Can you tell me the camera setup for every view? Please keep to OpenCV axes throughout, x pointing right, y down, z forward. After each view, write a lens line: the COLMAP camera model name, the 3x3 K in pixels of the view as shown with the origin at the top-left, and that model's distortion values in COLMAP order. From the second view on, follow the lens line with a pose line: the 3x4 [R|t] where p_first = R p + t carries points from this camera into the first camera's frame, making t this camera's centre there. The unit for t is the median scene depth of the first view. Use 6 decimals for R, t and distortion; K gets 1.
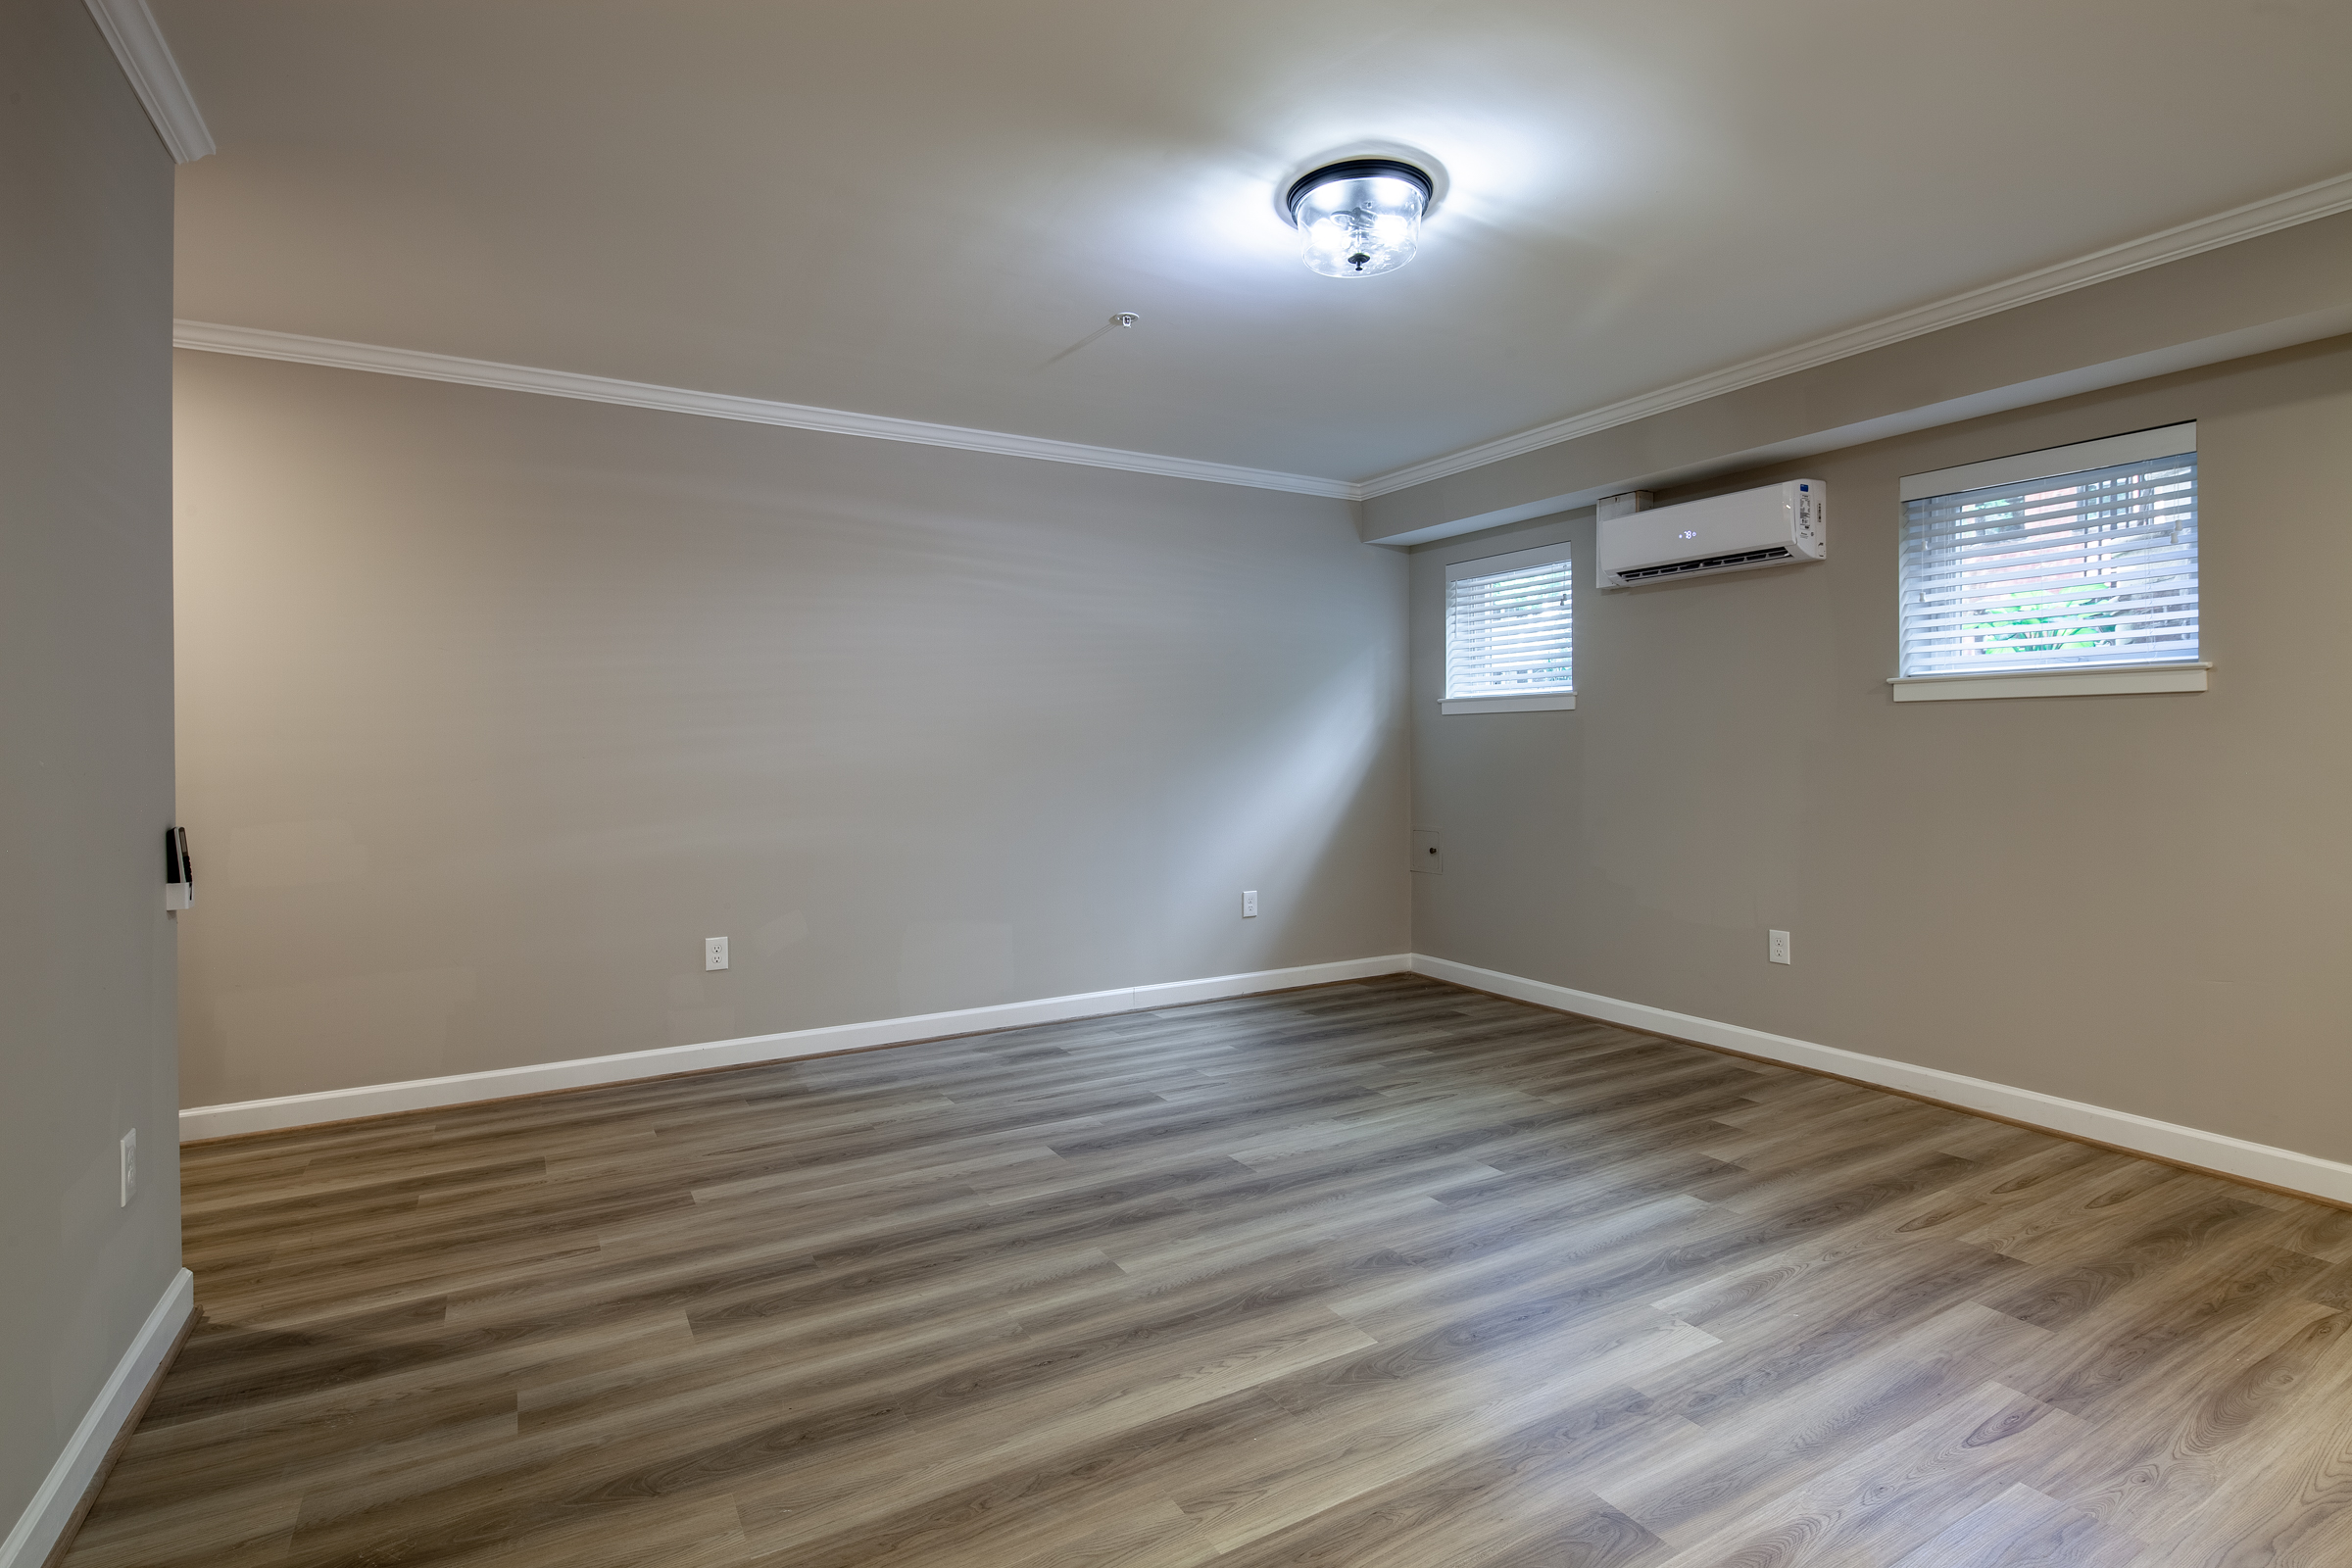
lens RADIAL K [[1144.6, 0, 1181.8], [0, 1144.6, 752.9], [0, 0, 1]] dist [0.006760, -0.006129]
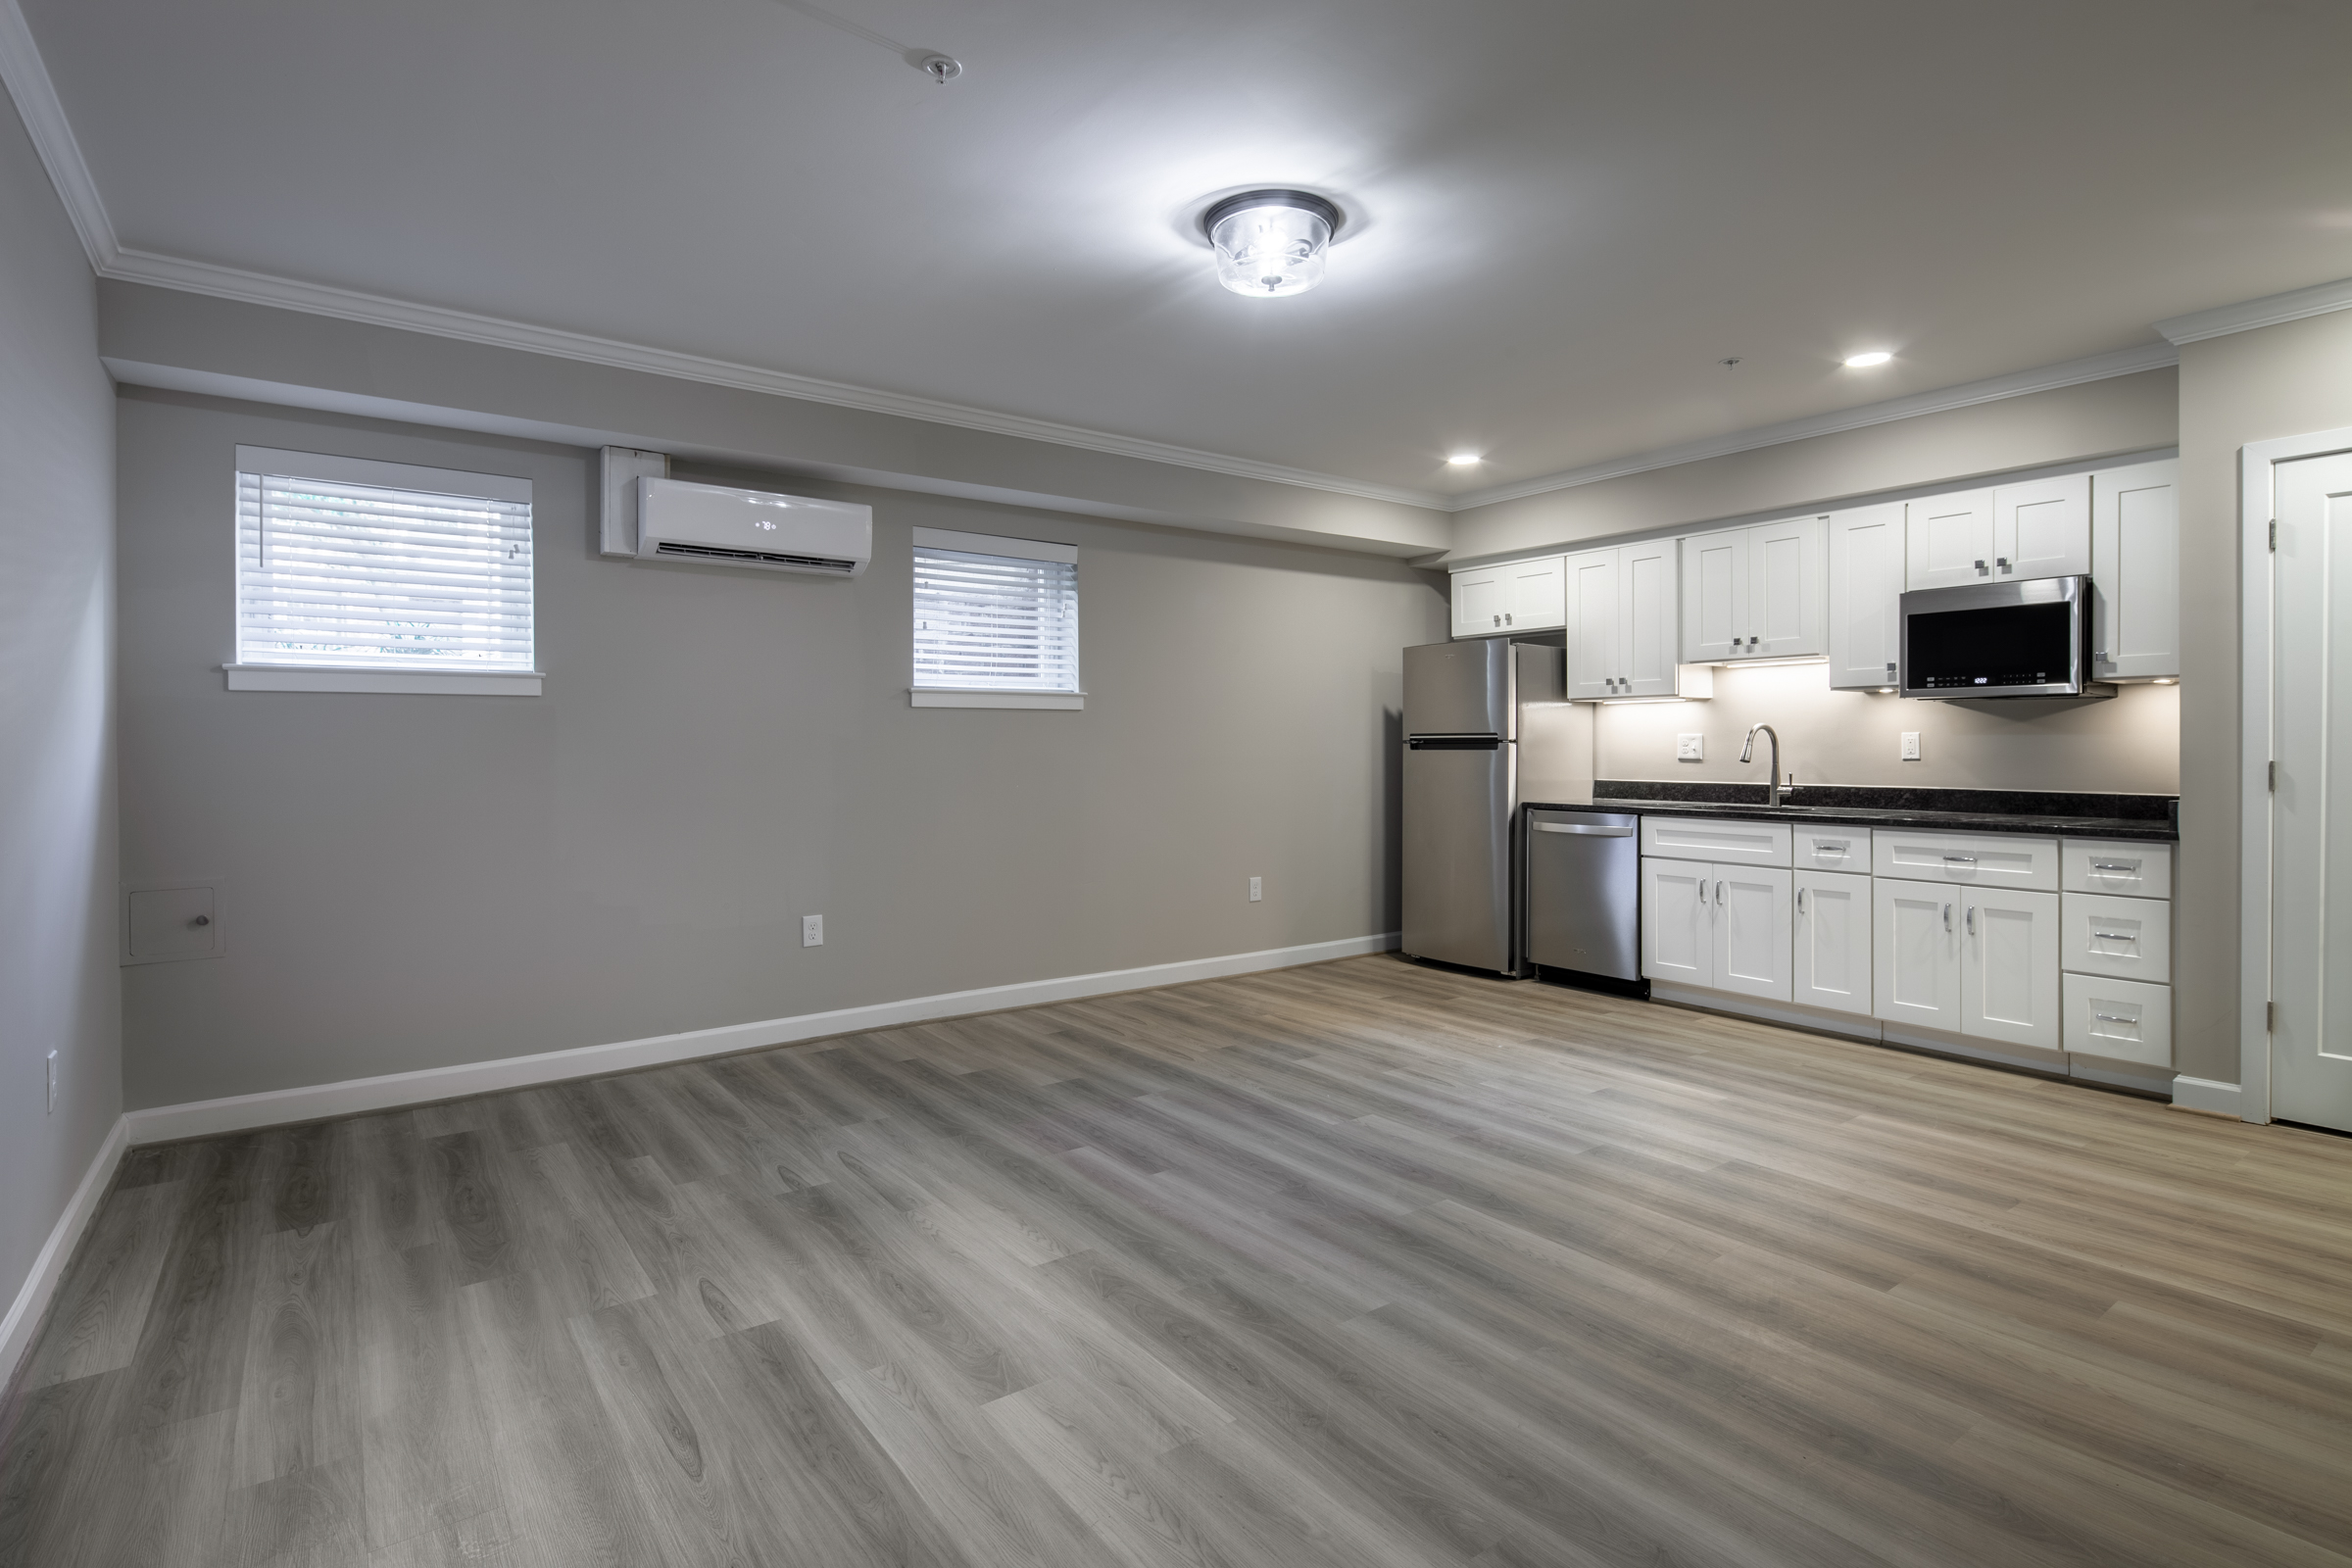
lens RADIAL K [[1144.6, 0, 1181.8], [0, 1144.6, 752.9], [0, 0, 1]] dist [0.006760, -0.006129]
pose [[-0.105971, 0.000425, 0.994369, -0.807621], [0.012334, 0.999924, 0.000887, 0.009768], [-0.994293, 0.012358, -0.105968, 1.079439]]
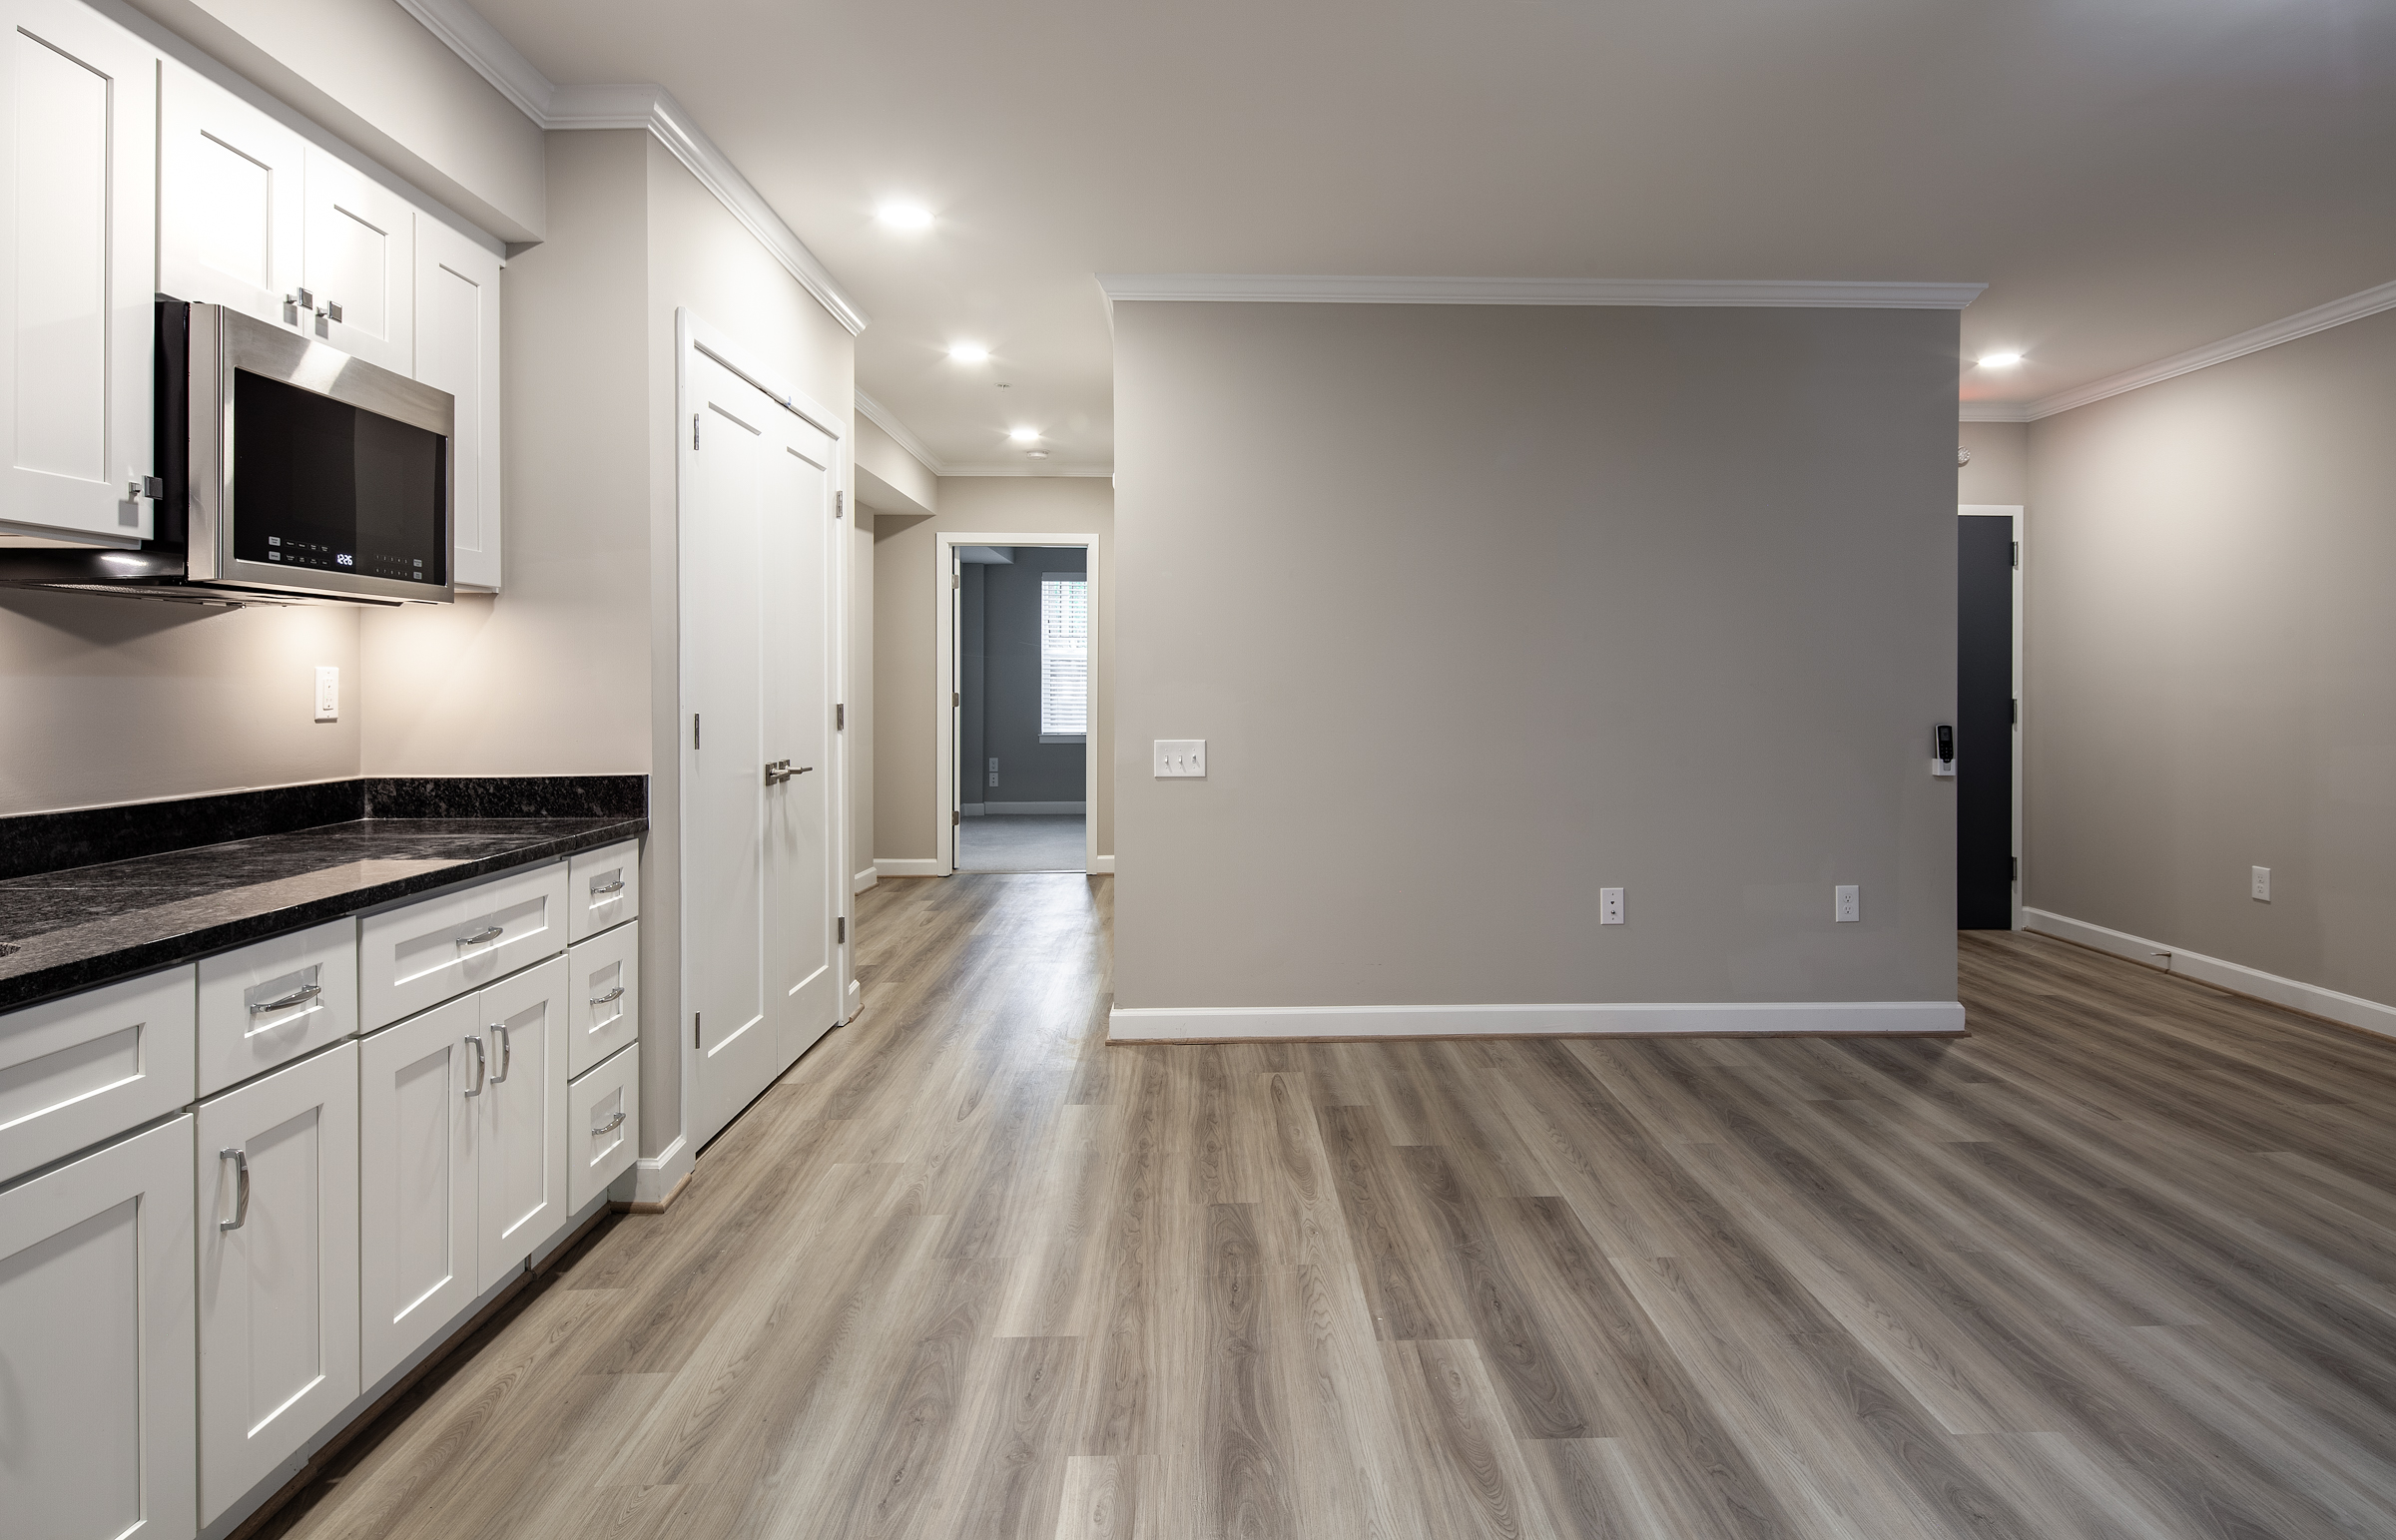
lens RADIAL K [[1212.7, 0, 1239.6], [0, 1212.7, 684.9], [0, 0, 1]] dist [0.009610, -0.007910]
pose [[-0.471758, 0.010511, -0.881666, 0.859103], [-0.004841, 0.999883, 0.014510, -0.007271], [0.881715, 0.011113, -0.471652, 0.725859]]
